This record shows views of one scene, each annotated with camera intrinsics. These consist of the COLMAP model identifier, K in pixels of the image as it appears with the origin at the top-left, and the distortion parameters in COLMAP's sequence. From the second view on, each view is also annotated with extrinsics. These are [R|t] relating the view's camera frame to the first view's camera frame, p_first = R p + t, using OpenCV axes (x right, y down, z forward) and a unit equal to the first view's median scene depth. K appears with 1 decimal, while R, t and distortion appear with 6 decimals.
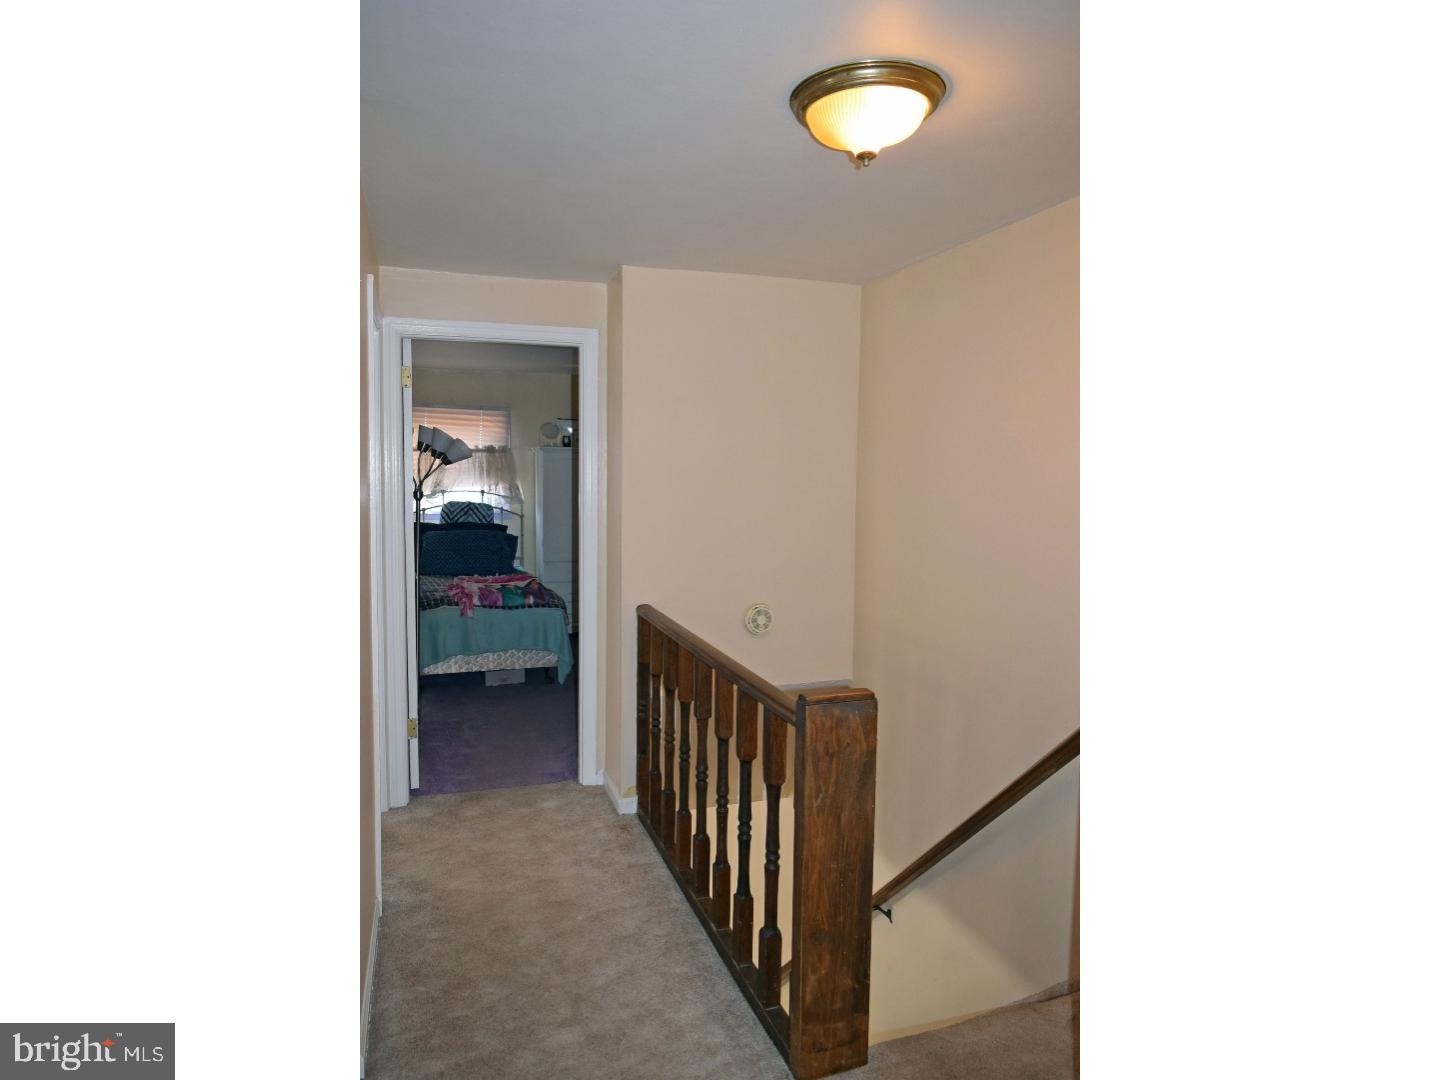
lens RADIAL K [[1114.1, 0, 730.0], [0, 1114.1, 541.1], [0, 0, 1]] dist [-0.014803, -0.001094]
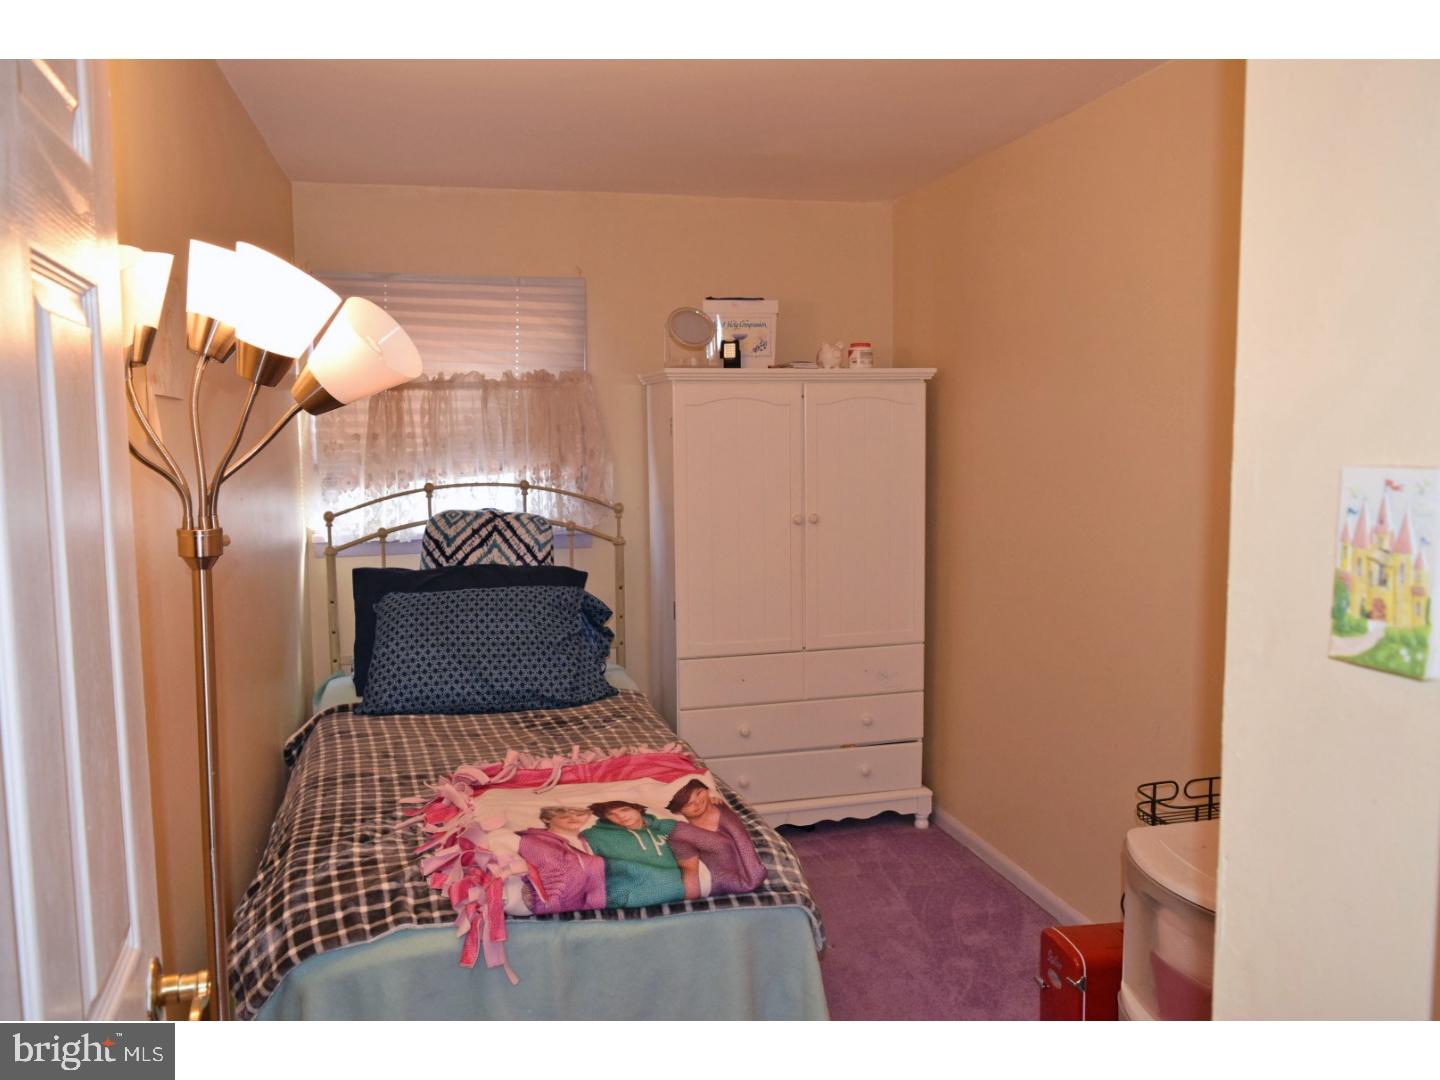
lens RADIAL K [[1114.1, 0, 711.8], [0, 1114.1, 539.3], [0, 0, 1]] dist [-0.014803, -0.001094]
pose [[0.998755, -0.014780, -0.047642, -0.136140], [0.016402, 0.999293, 0.033836, -0.038380], [0.047108, -0.034576, 0.998291, 0.603317]]
